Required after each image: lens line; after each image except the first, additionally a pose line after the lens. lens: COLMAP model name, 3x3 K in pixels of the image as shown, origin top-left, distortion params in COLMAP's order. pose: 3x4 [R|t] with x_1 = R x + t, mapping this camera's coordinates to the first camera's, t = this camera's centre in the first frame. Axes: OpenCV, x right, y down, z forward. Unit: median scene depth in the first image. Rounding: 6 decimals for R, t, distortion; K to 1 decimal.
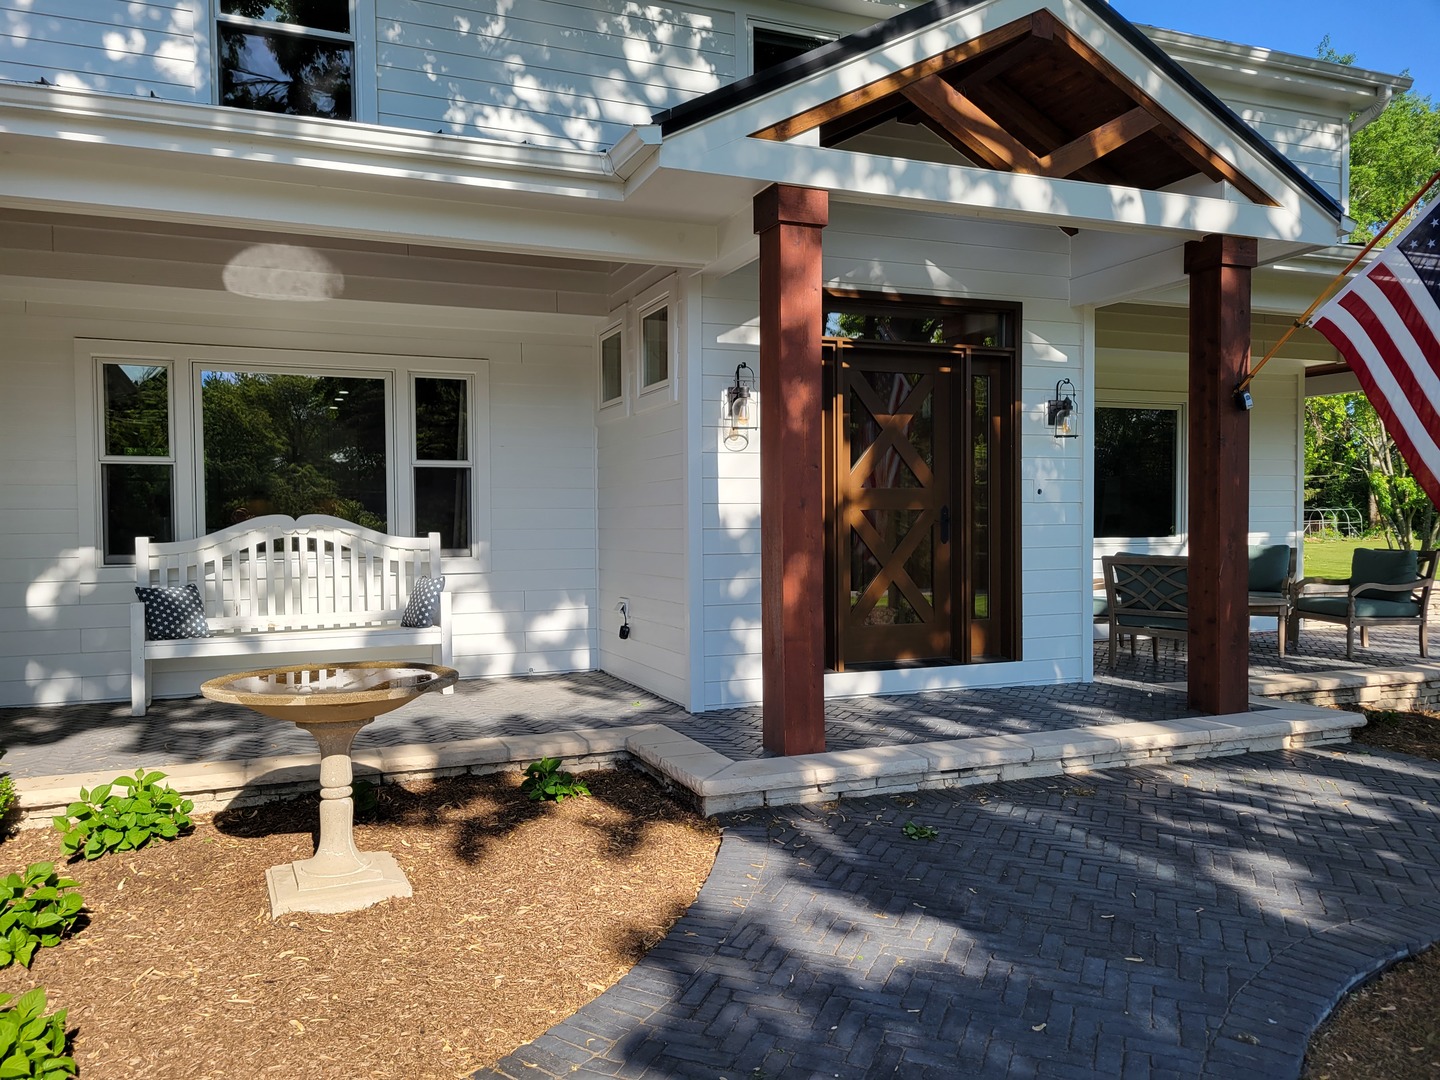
lens RADIAL K [[1100.2, 0, 688.7], [0, 1100.2, 556.8], [0, 0, 1]] dist [0.061950, -0.052387]
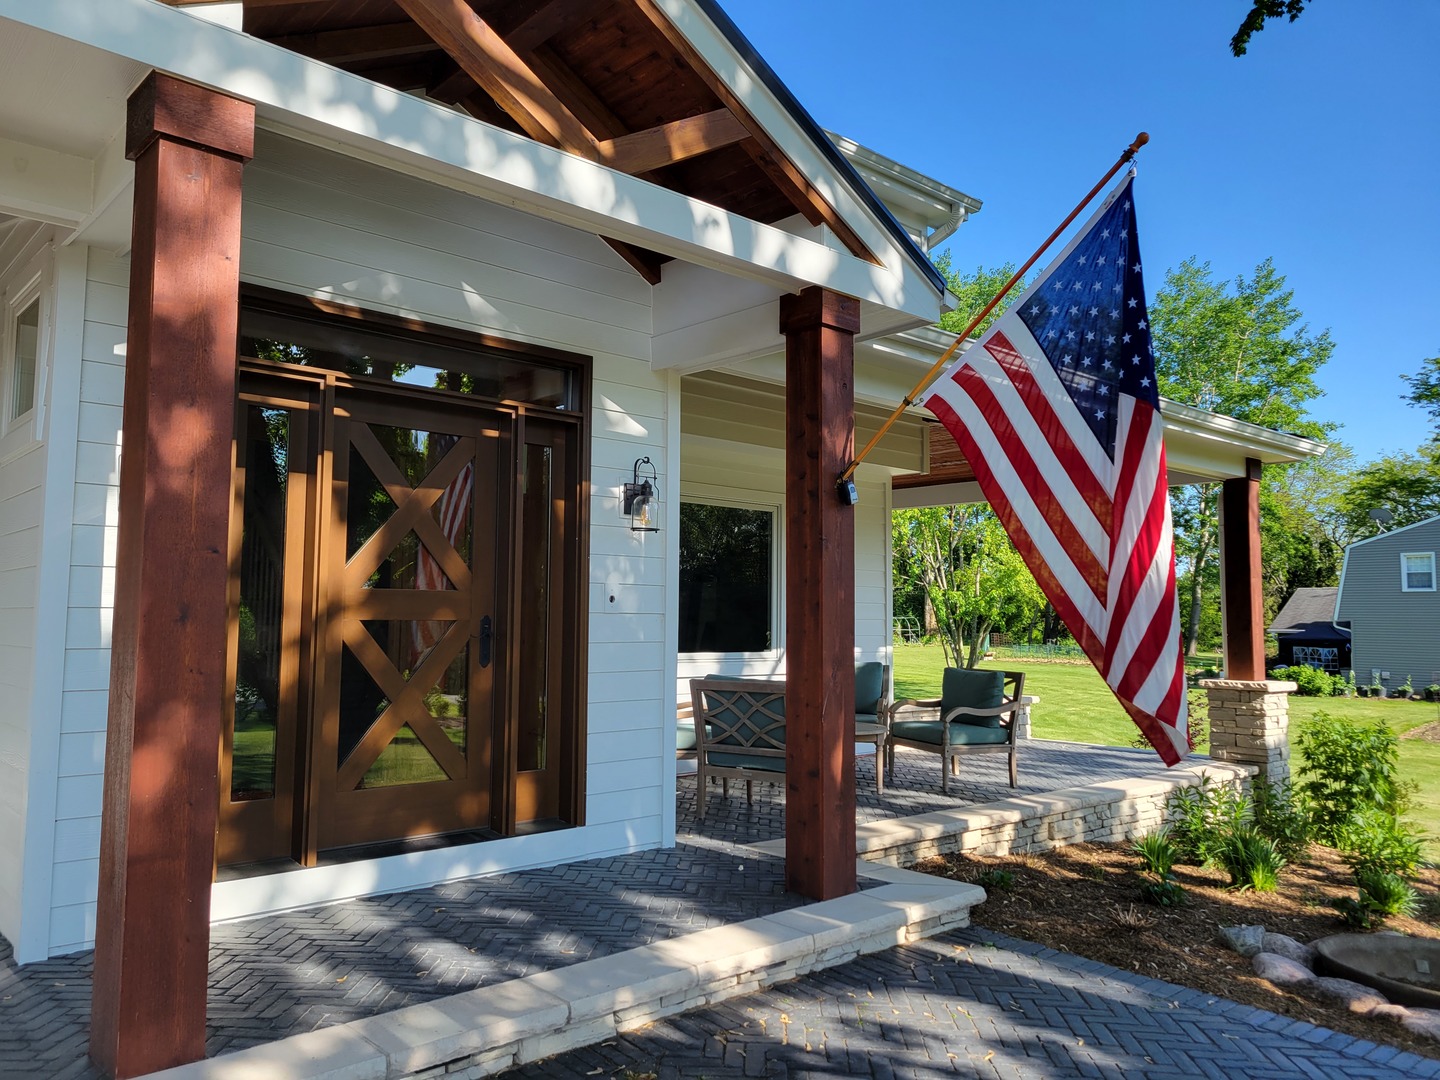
lens RADIAL K [[1081.9, 0, 701.1], [0, 1081.9, 526.3], [0, 0, 1]] dist [0.040043, -0.004529]
pose [[0.939815, 0.047470, 0.338369, 0.124487], [-0.007333, 0.992877, -0.118922, -0.021244], [-0.341604, 0.109284, 0.933469, 0.284001]]
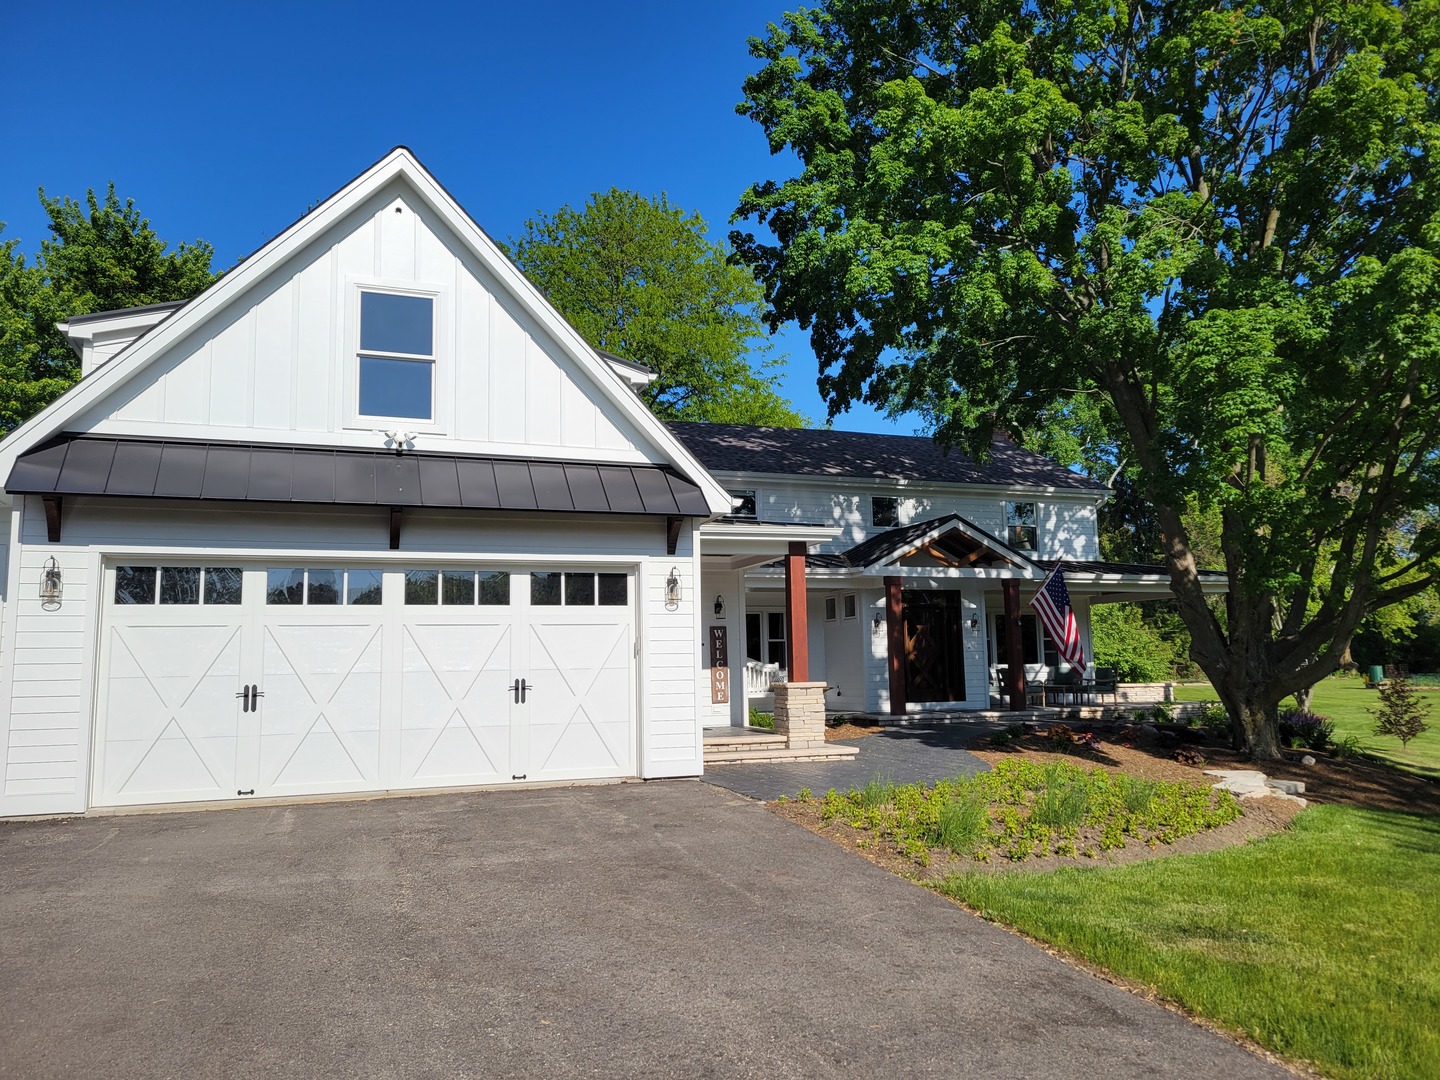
lens RADIAL K [[1081.9, 0, 701.1], [0, 1081.9, 526.3], [0, 0, 1]] dist [0.040043, -0.004529]
pose [[0.999269, -0.013052, -0.035928, -0.359471], [0.006789, 0.985557, -0.169208, 0.124729], [0.037617, 0.168840, 0.984925, -2.302288]]
